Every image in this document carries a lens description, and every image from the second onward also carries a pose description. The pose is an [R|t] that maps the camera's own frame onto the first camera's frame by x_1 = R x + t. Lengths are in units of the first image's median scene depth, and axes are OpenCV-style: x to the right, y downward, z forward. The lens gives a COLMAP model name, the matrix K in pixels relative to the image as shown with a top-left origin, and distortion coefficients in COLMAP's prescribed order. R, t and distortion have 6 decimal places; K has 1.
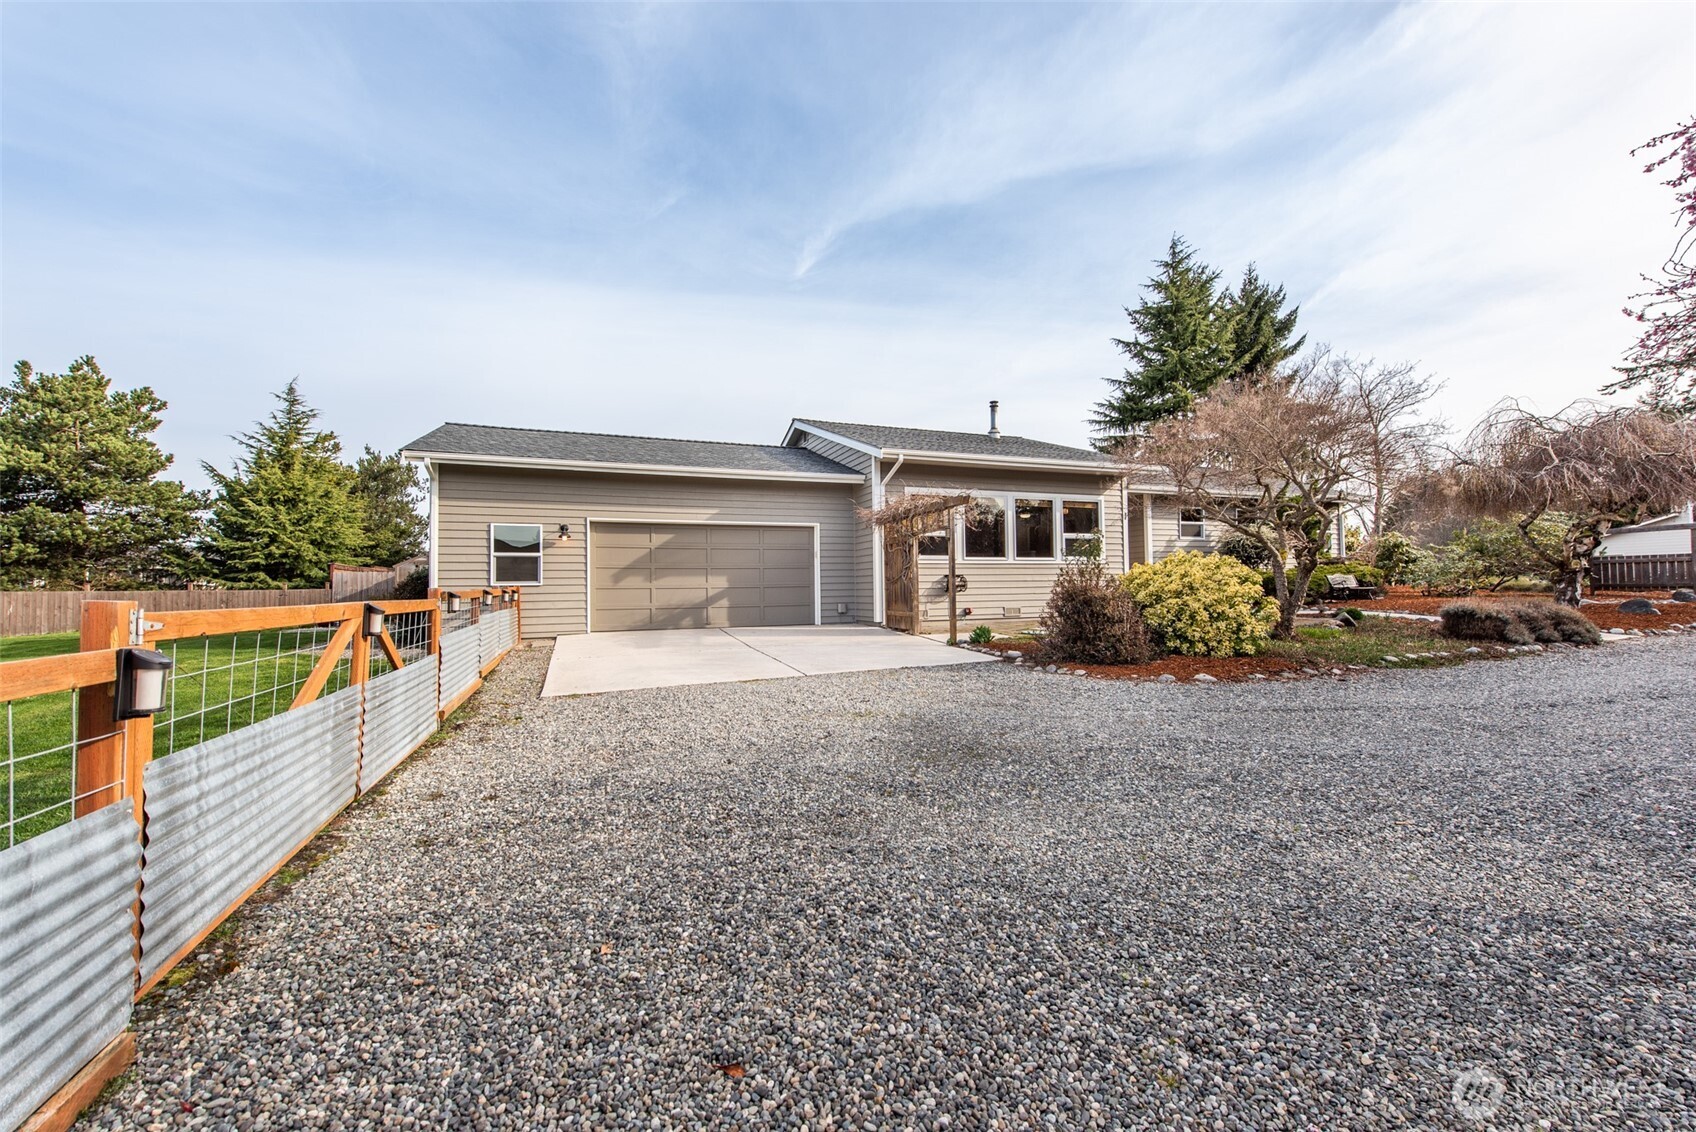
lens RADIAL K [[679.8, 0, 841.4], [0, 679.8, 567.1], [0, 0, 1]] dist [-0.001189, 0.000103]
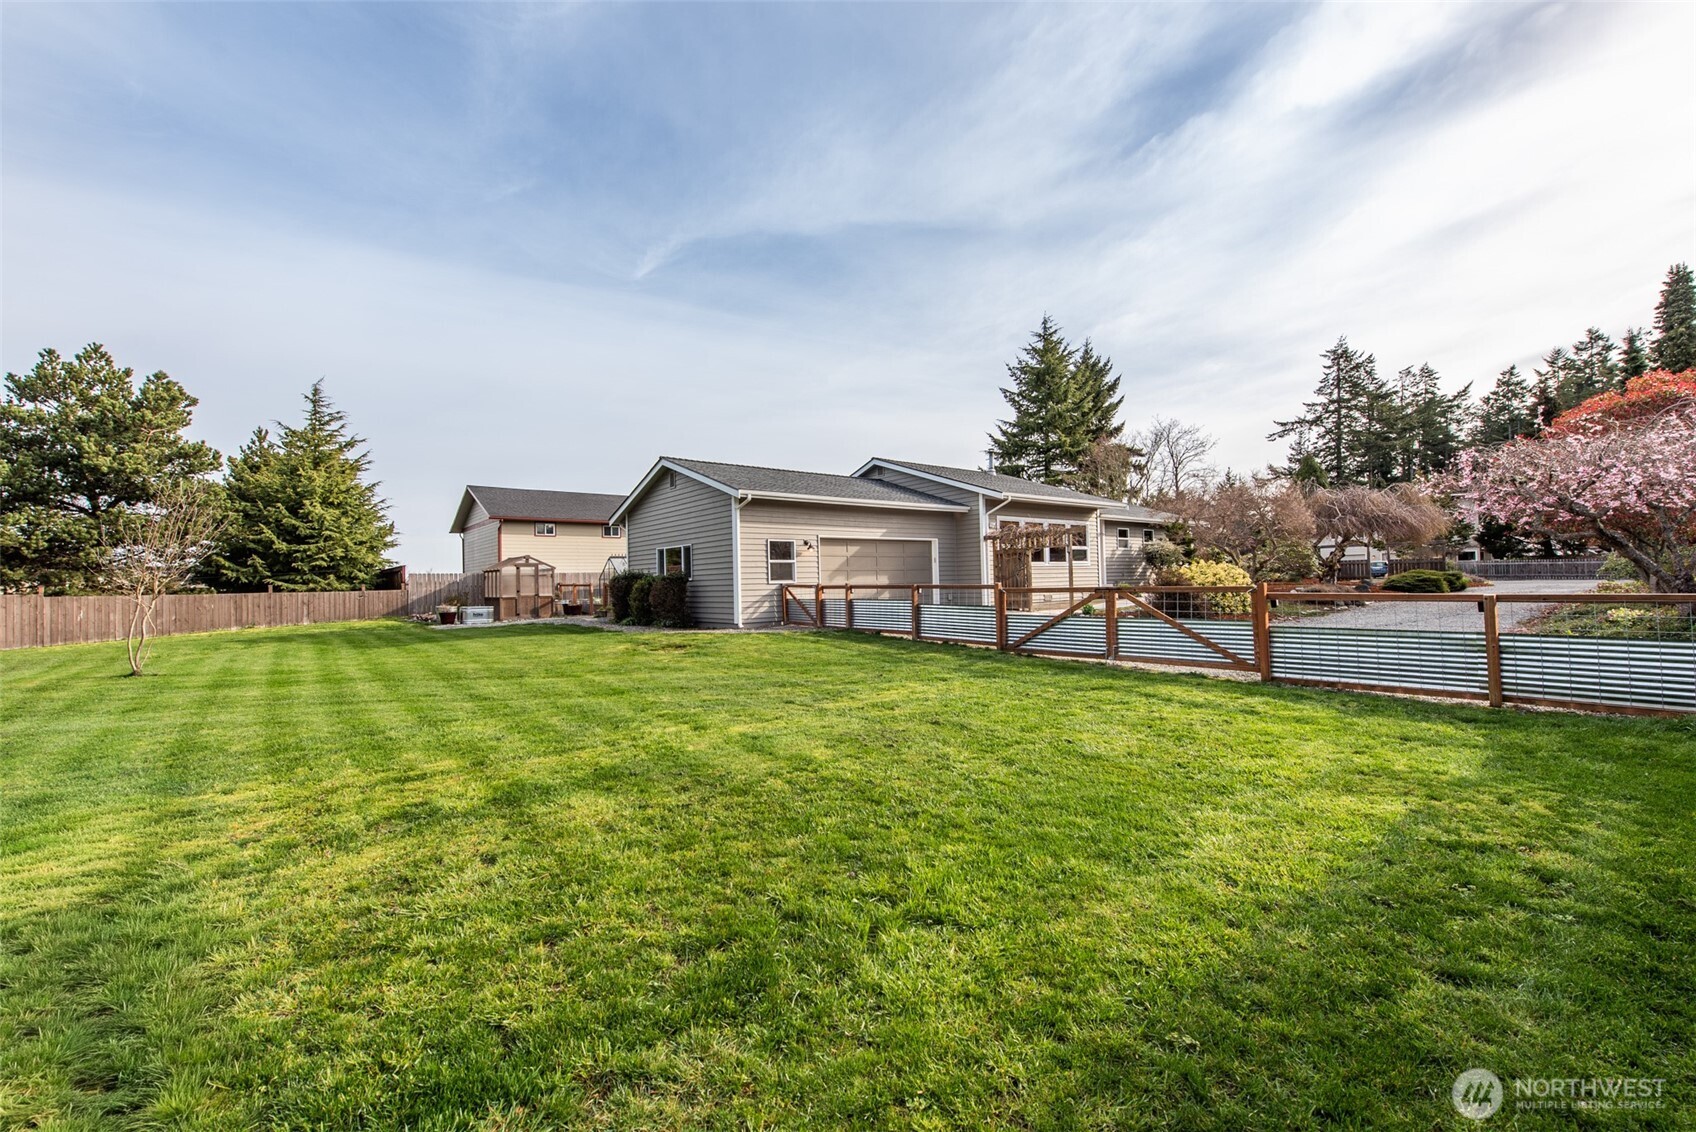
lens RADIAL K [[662.6, 0, 845.2], [0, 662.6, 569.4], [0, 0, 1]] dist [0.012440, -0.004170]
pose [[0.955429, -0.003992, 0.295192, -0.358408], [0.001616, 0.999964, 0.008293, -0.006159], [-0.295215, -0.007446, 0.955402, -0.164967]]
